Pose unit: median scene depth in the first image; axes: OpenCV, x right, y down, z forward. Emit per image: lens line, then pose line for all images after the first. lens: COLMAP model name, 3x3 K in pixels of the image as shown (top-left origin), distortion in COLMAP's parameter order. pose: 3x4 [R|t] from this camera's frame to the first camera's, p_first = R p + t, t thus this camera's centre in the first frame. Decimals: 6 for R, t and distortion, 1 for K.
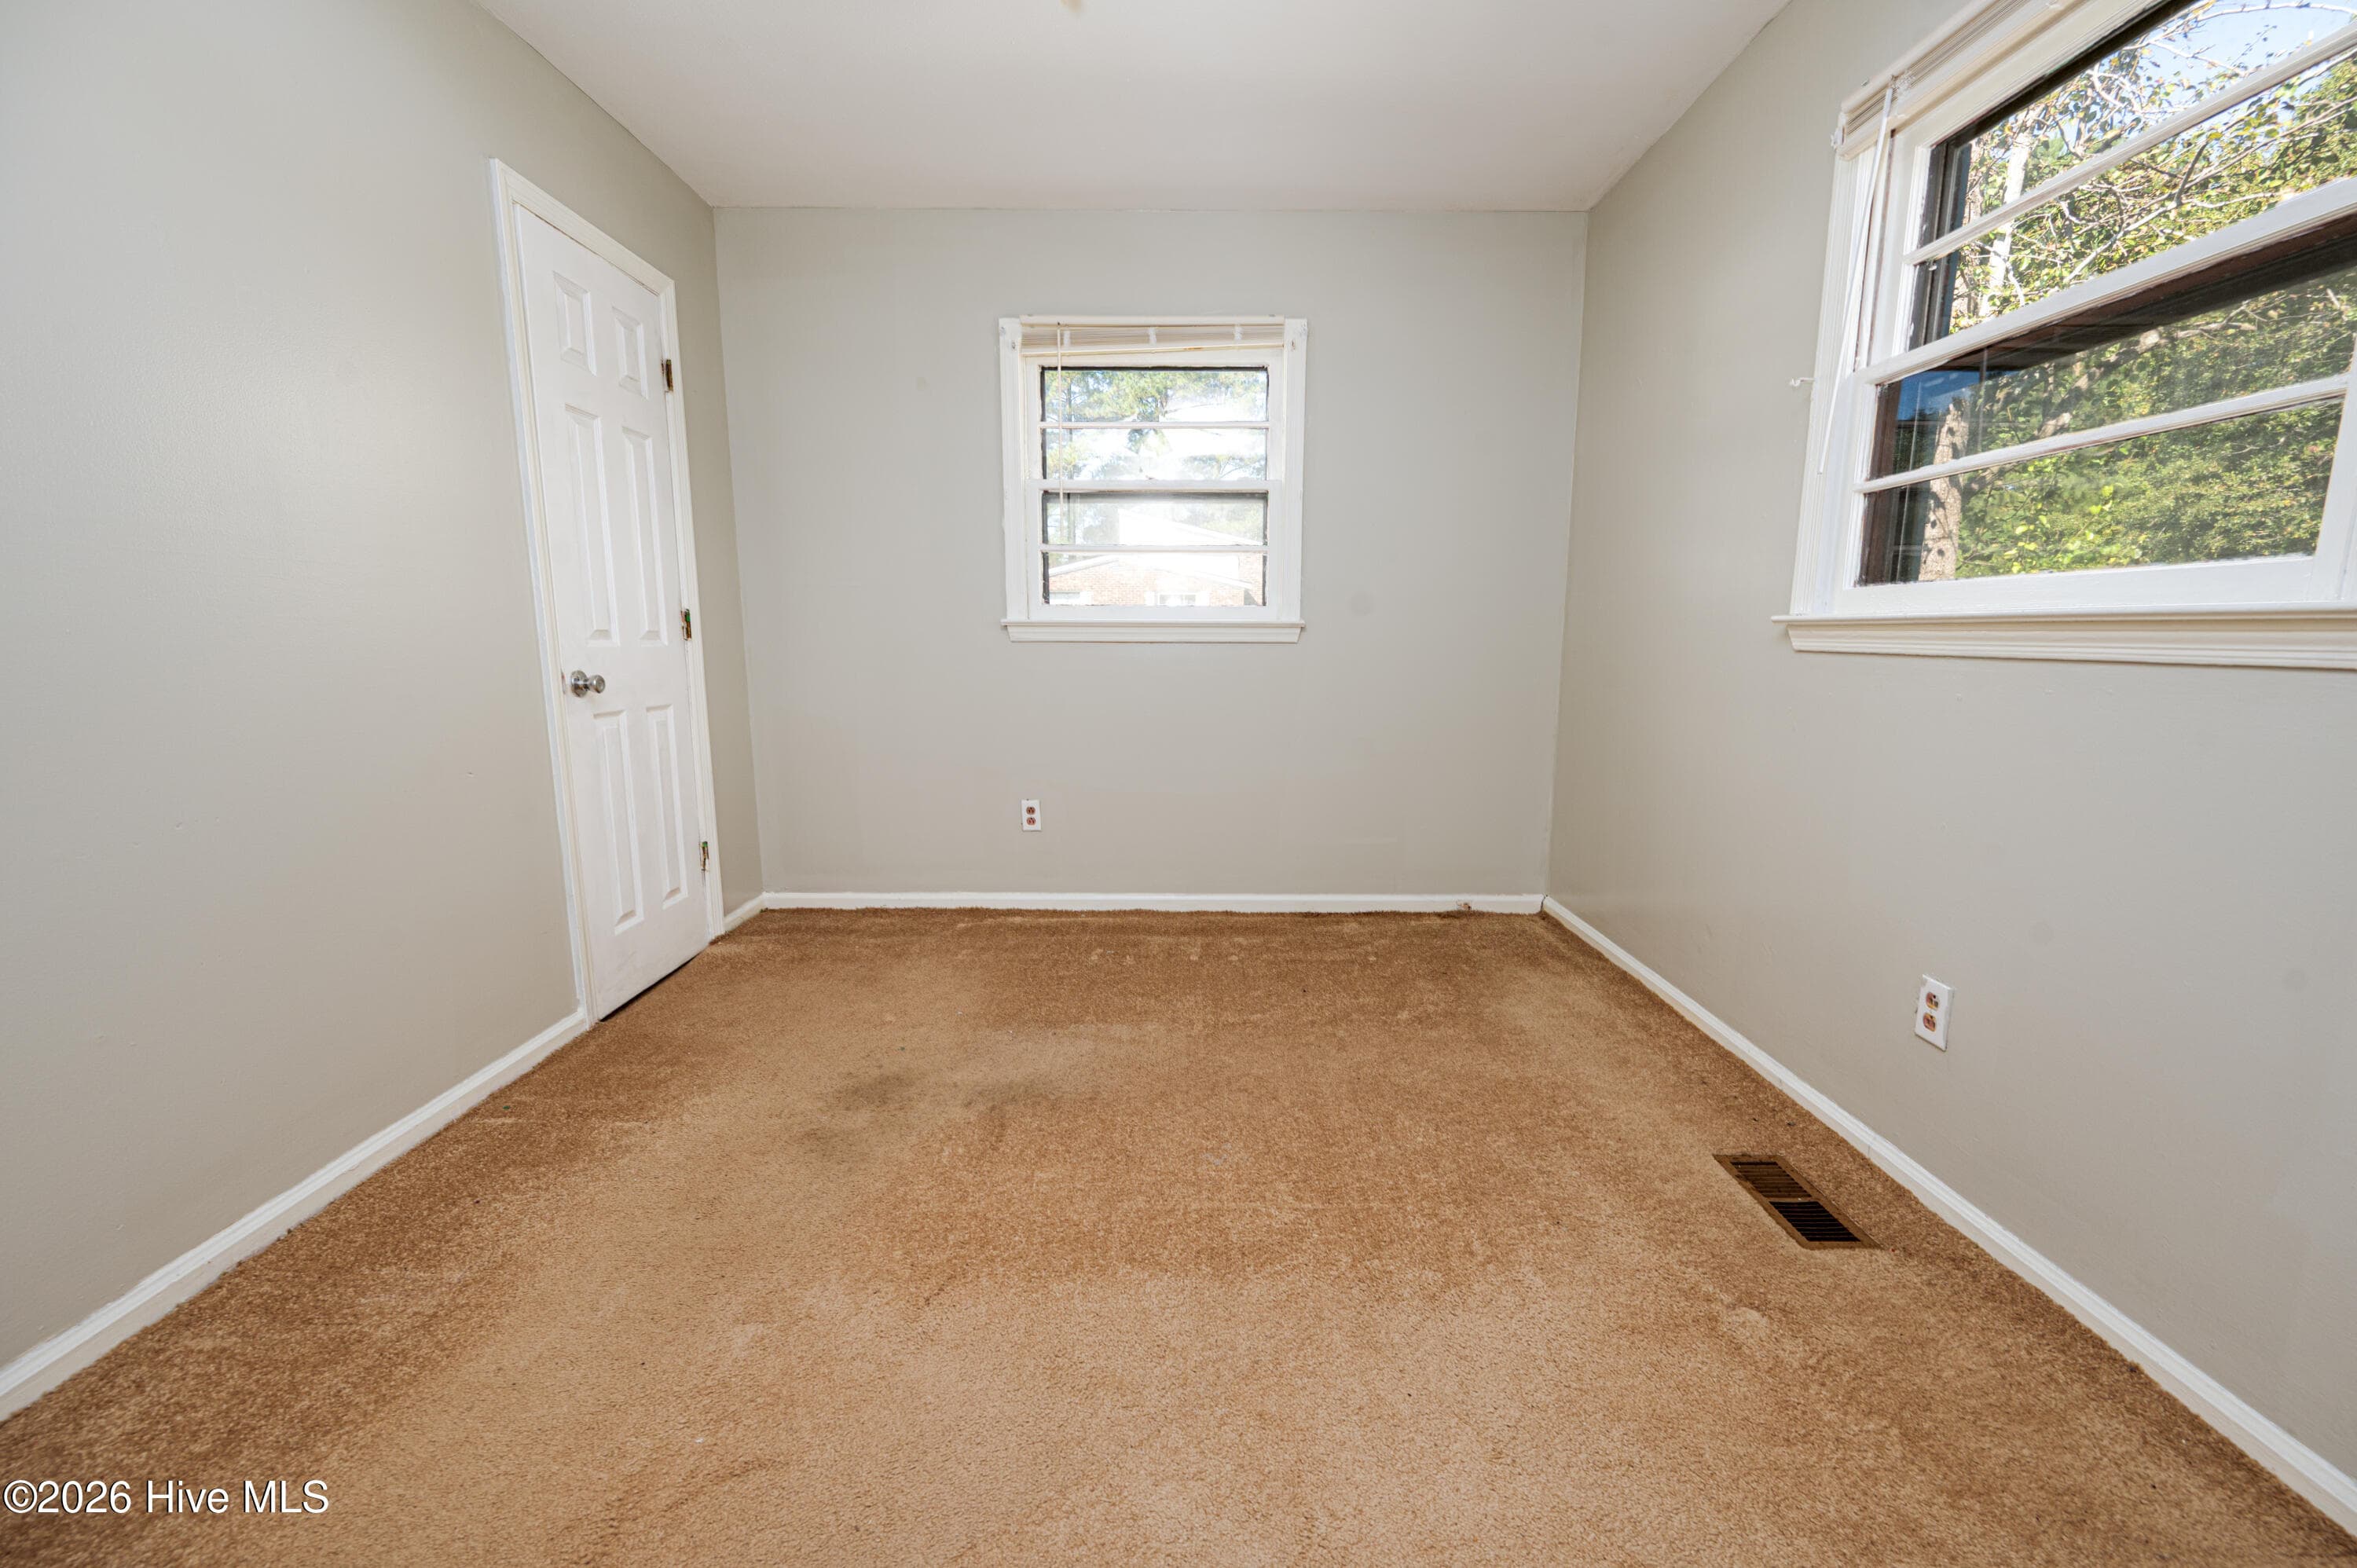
lens RADIAL K [[938.7, 0, 1195.7], [0, 938.7, 786.9], [0, 0, 1]] dist [0.000675, -0.000228]
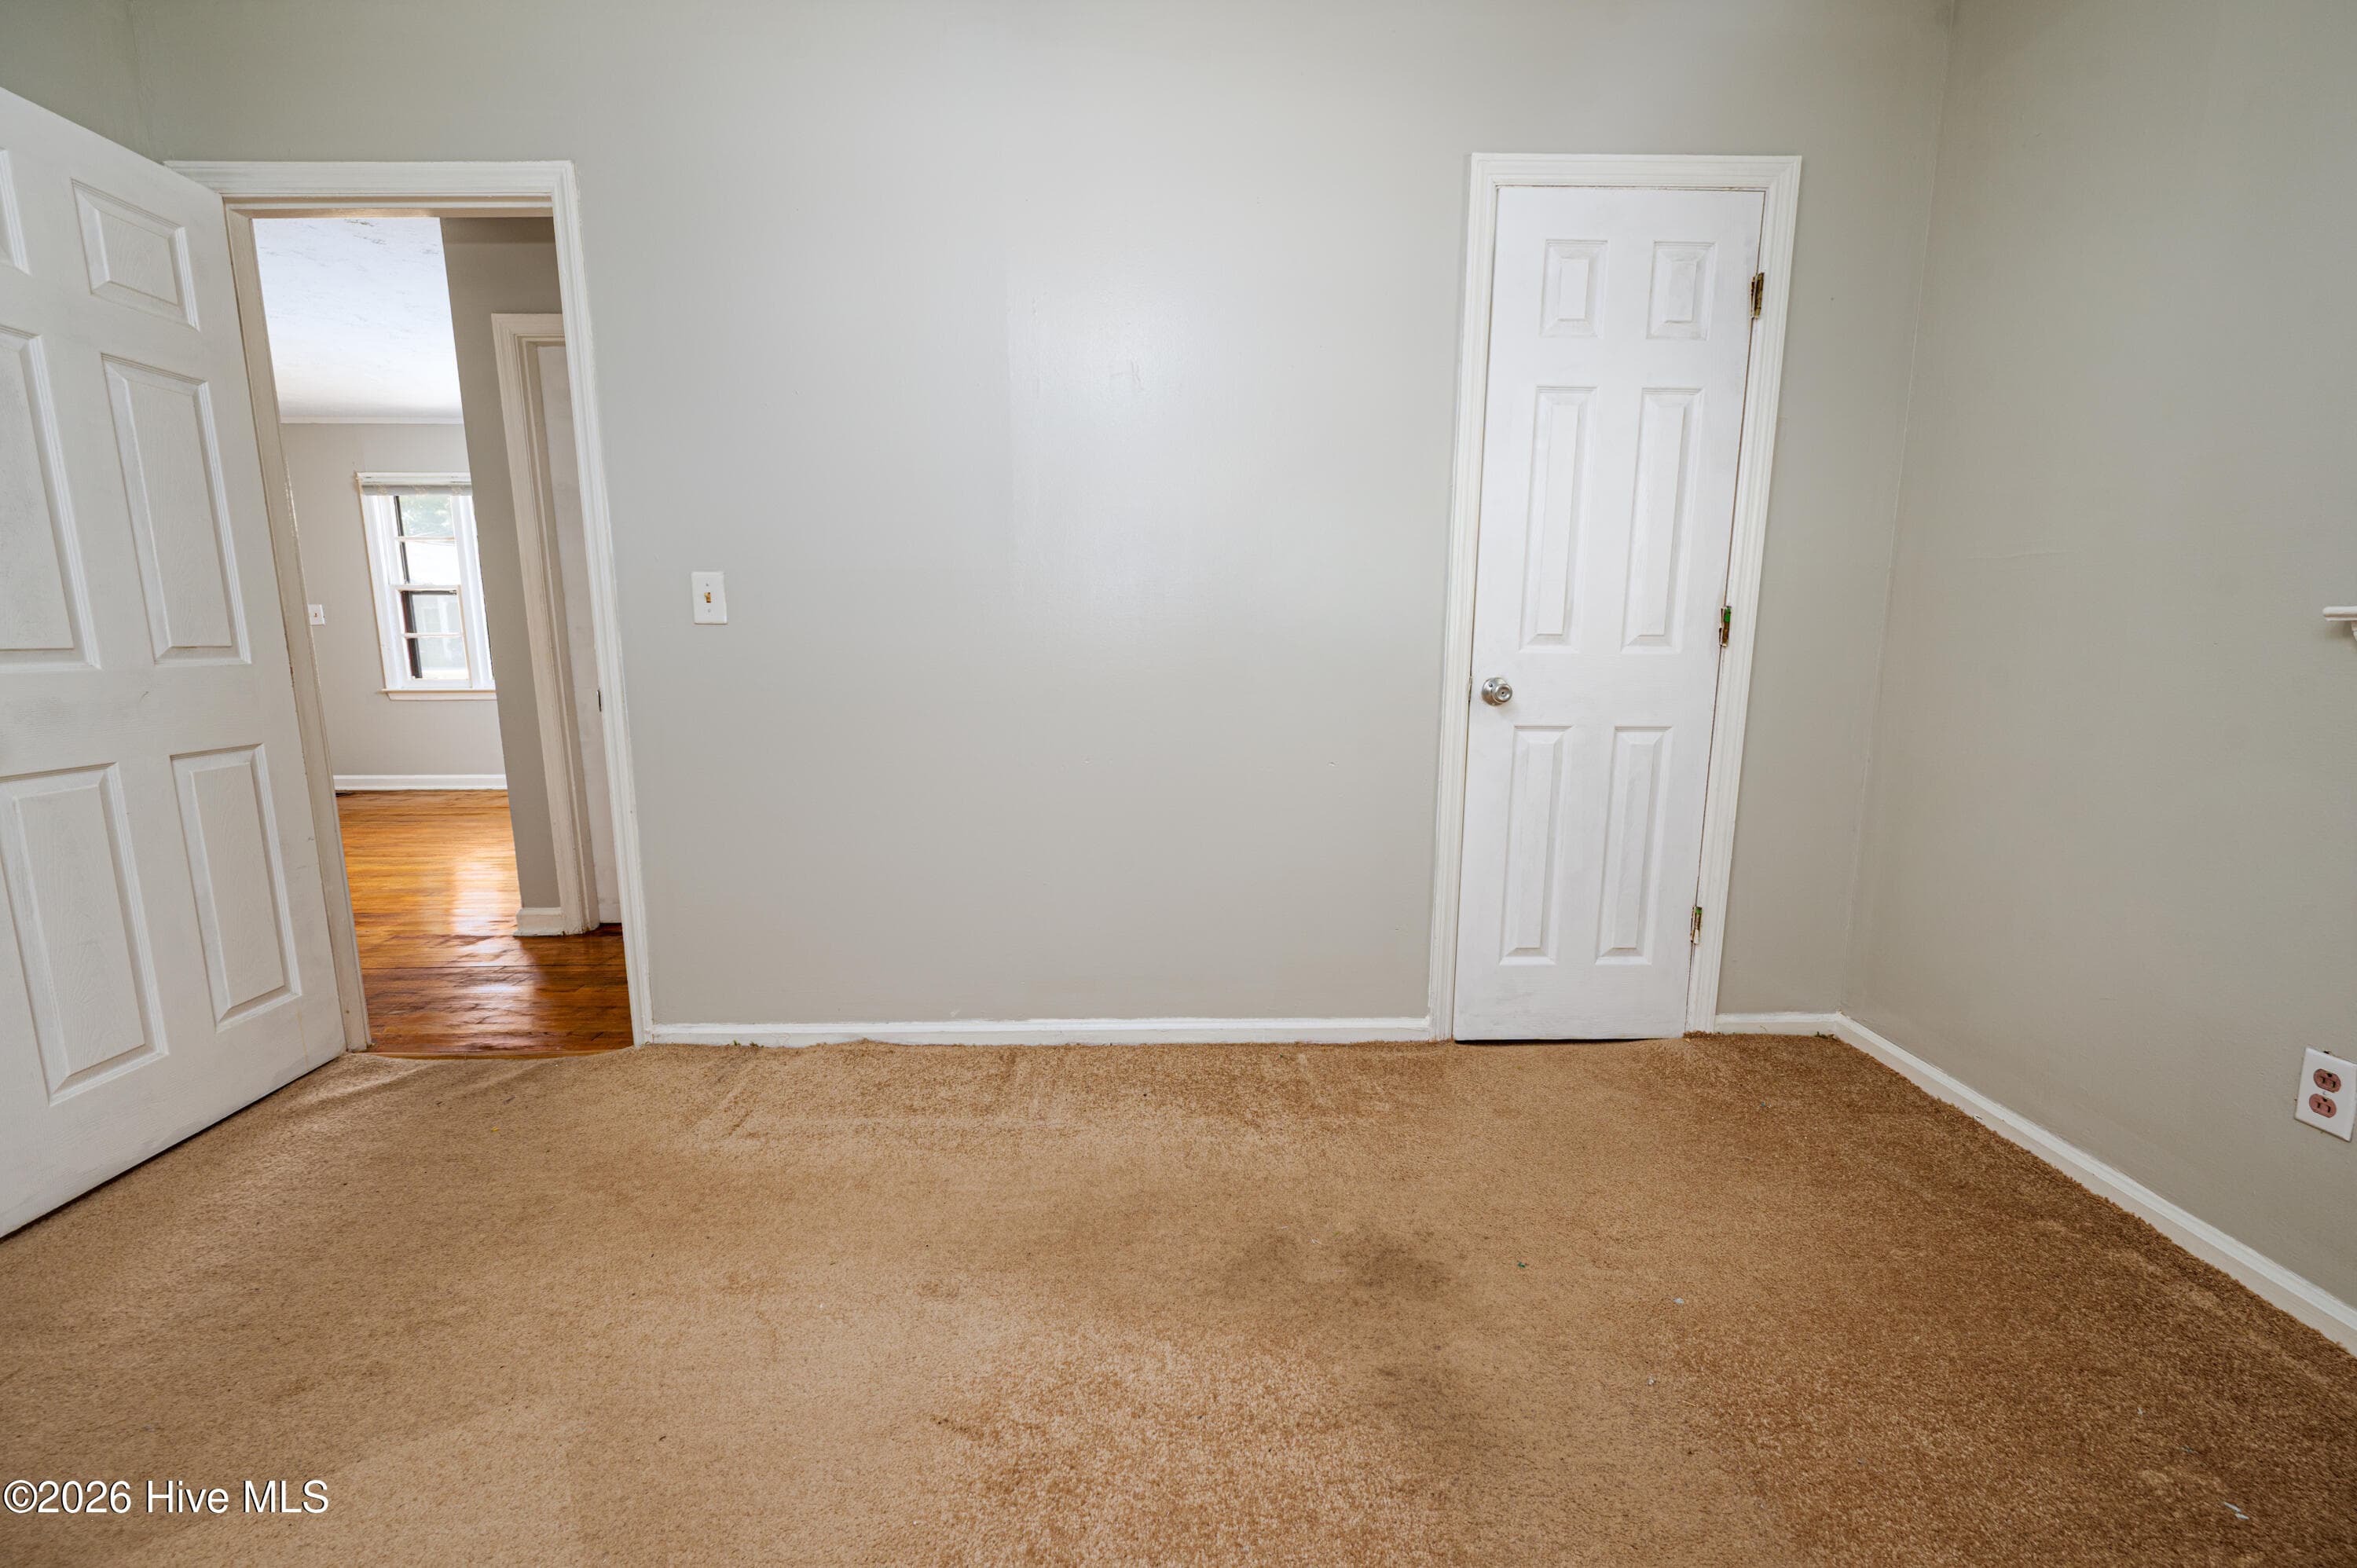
lens RADIAL K [[938.7, 0, 1173.5], [0, 938.7, 784.5], [0, 0, 1]] dist [0.000675, -0.000228]
pose [[-0.010743, 0.154403, -0.987950, 0.257074], [-0.161053, 0.974840, 0.154106, -0.100482], [0.986887, 0.160768, 0.014394, 0.613071]]
